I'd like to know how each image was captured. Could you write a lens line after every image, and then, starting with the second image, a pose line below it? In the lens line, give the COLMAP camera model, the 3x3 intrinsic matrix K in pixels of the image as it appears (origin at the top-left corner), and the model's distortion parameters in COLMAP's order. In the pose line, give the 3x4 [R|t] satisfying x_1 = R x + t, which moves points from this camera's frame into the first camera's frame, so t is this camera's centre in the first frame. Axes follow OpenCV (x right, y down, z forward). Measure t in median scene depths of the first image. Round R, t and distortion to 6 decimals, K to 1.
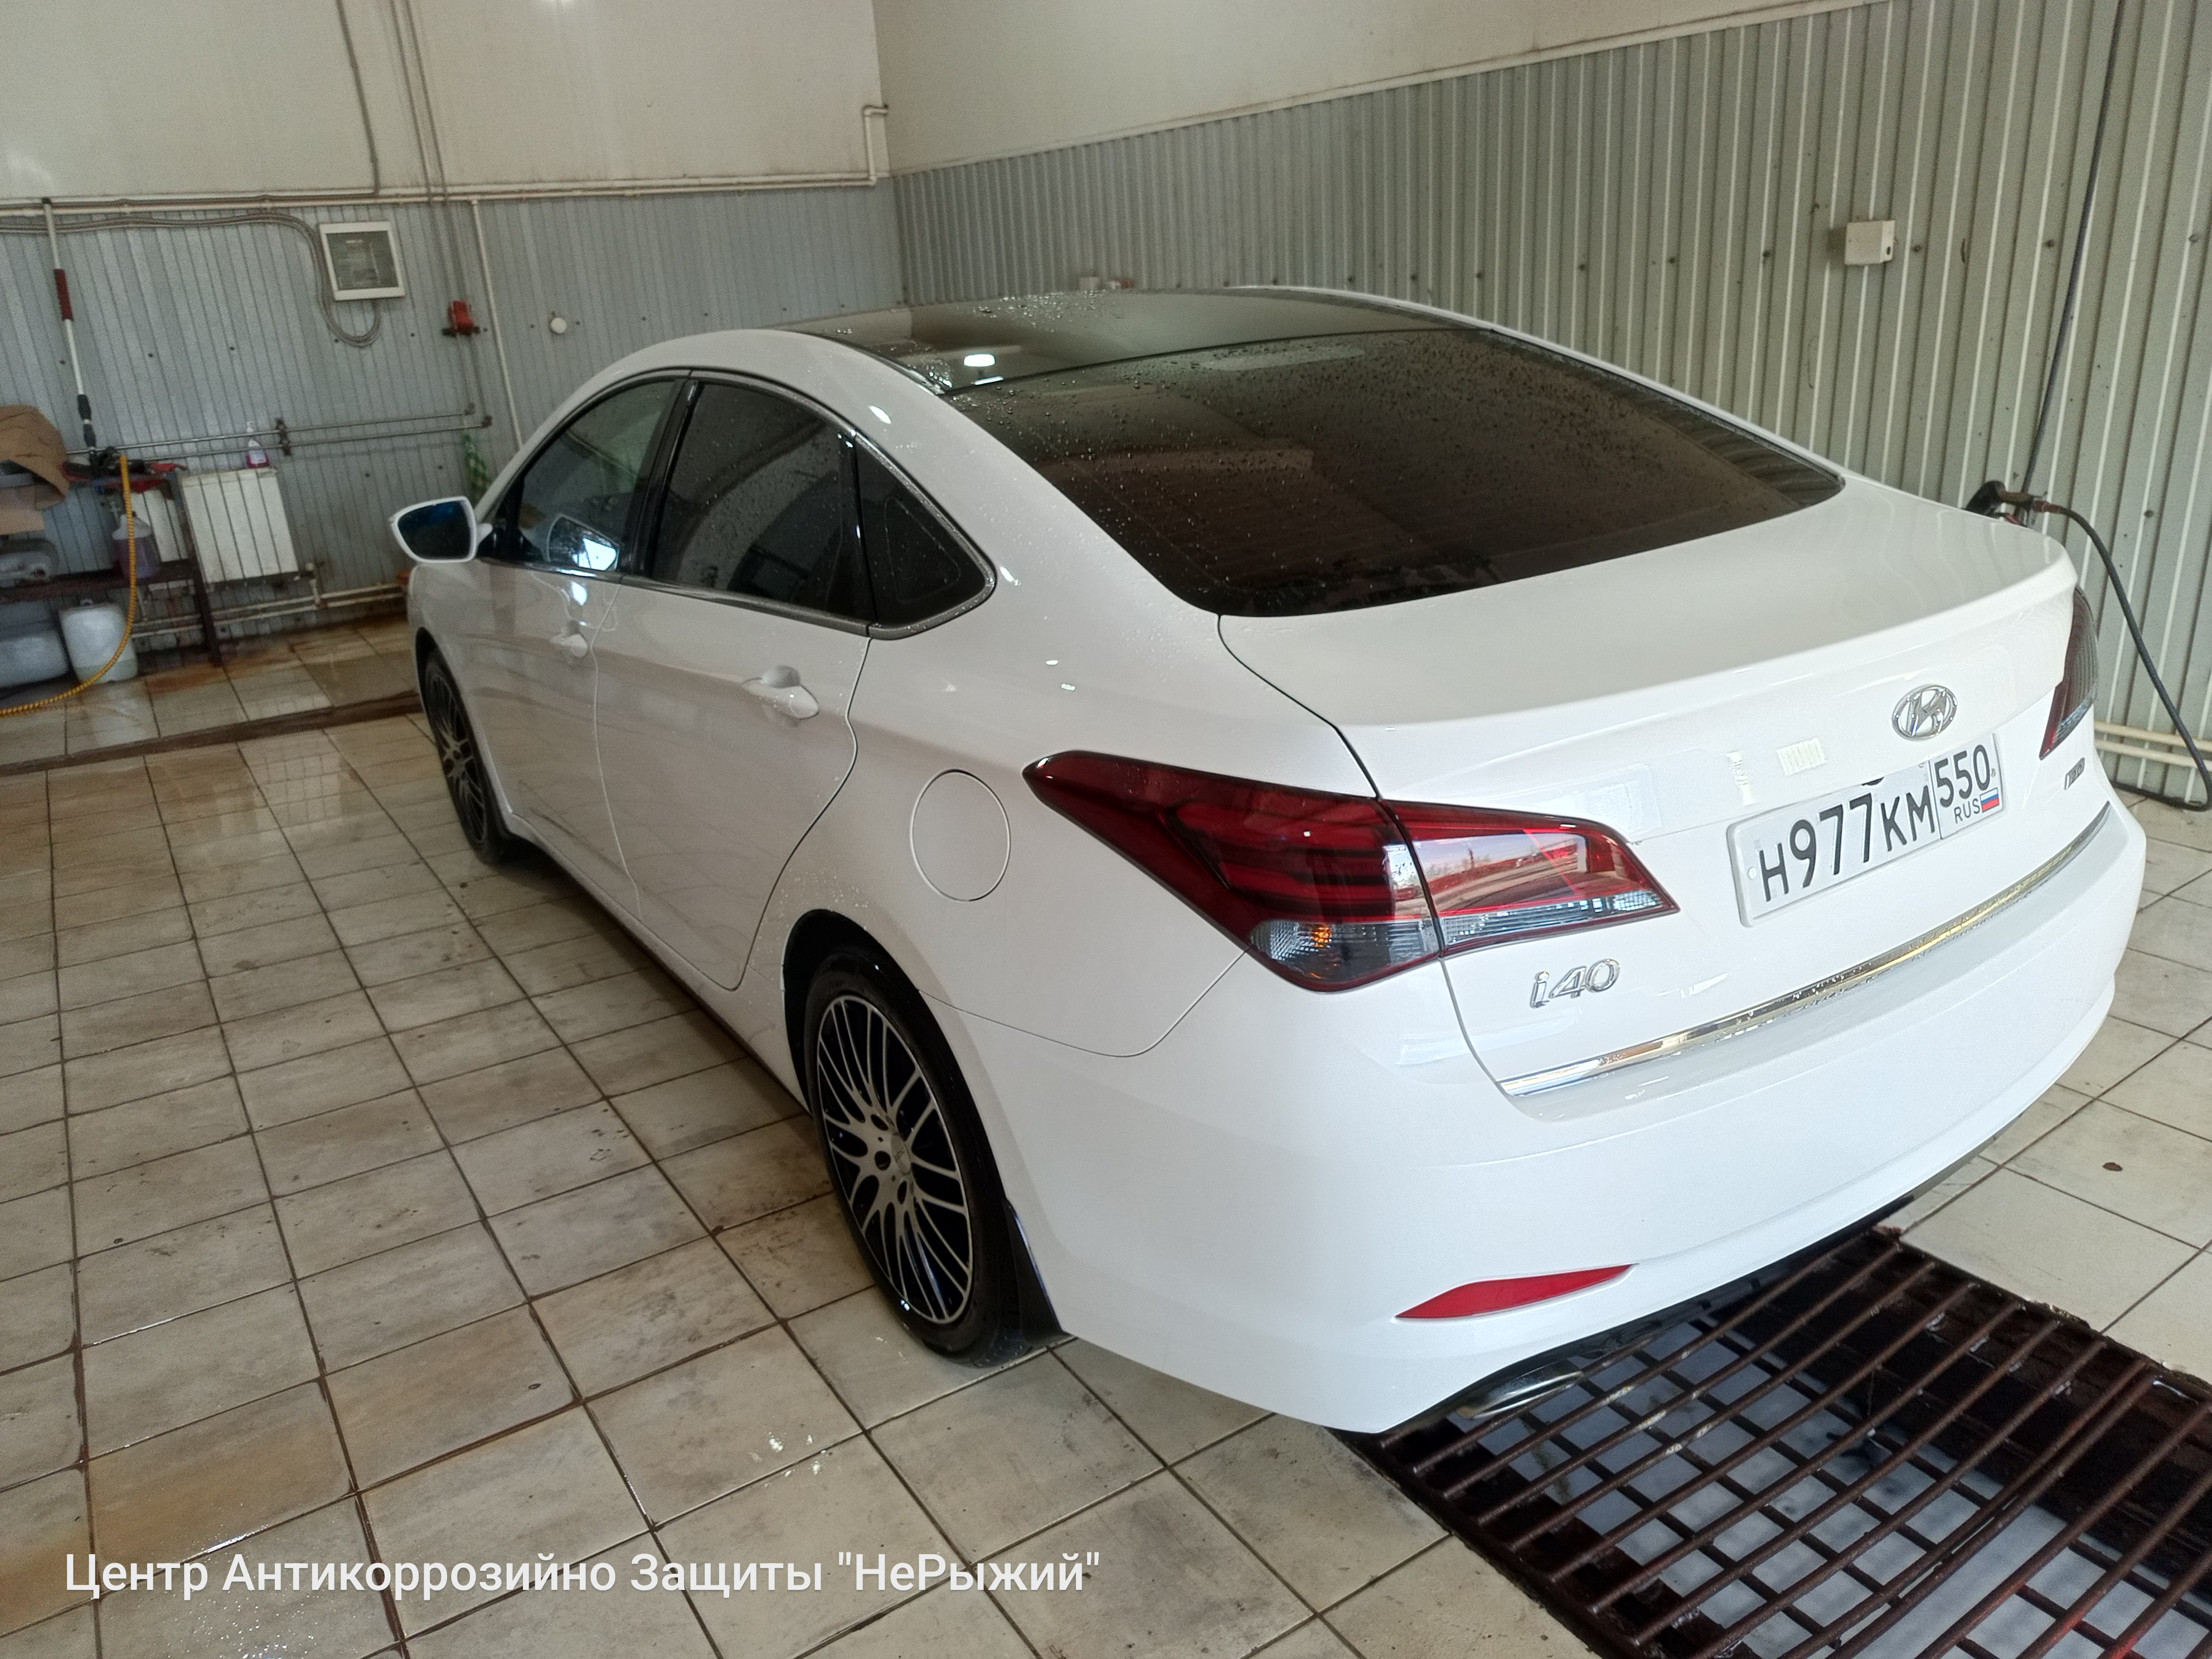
lens RADIAL K [[1578.4, 0, 1079.3], [0, 1578.4, 838.7], [0, 0, 1]] dist [0.001713, 0.001447]
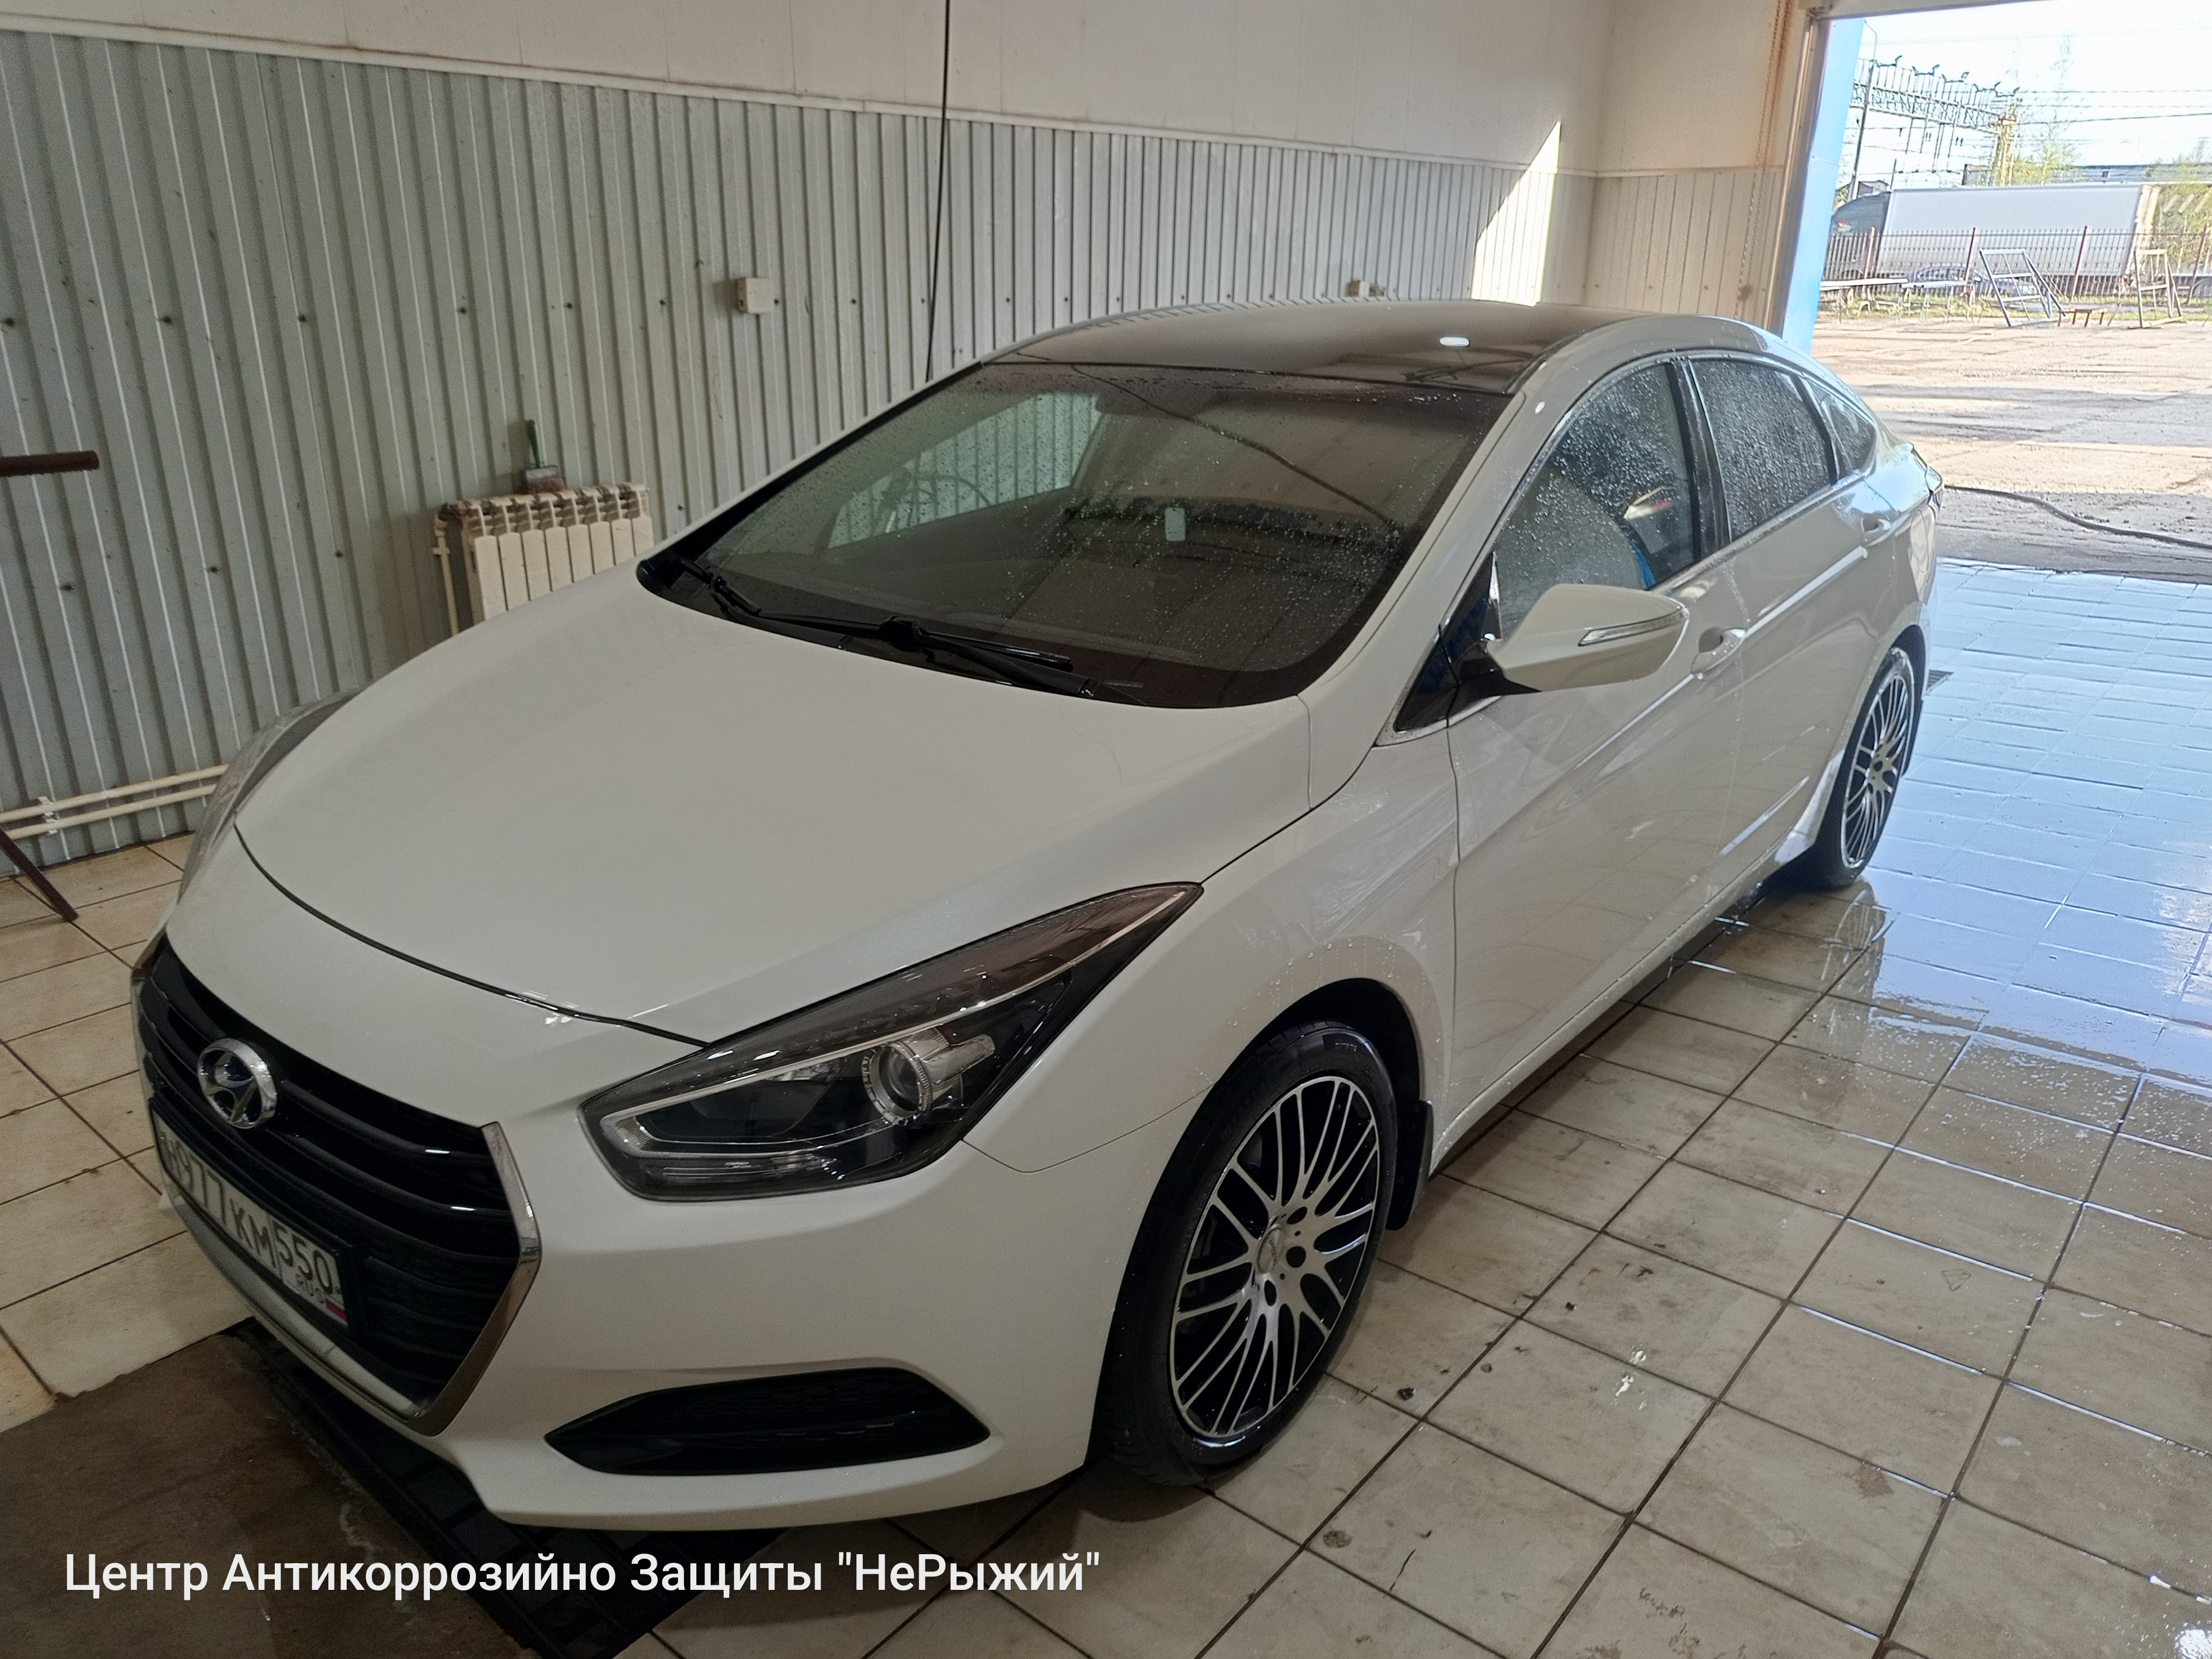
lens RADIAL K [[1546.1, 0, 1106.0], [0, 1546.1, 829.5], [0, 0, 1]] dist [0.005648, 0.000184]
pose [[-0.287588, -0.276134, 0.917084, -0.775939], [0.339281, 0.866069, 0.367168, -0.354117], [-0.895646, 0.416743, -0.155384, 1.079479]]
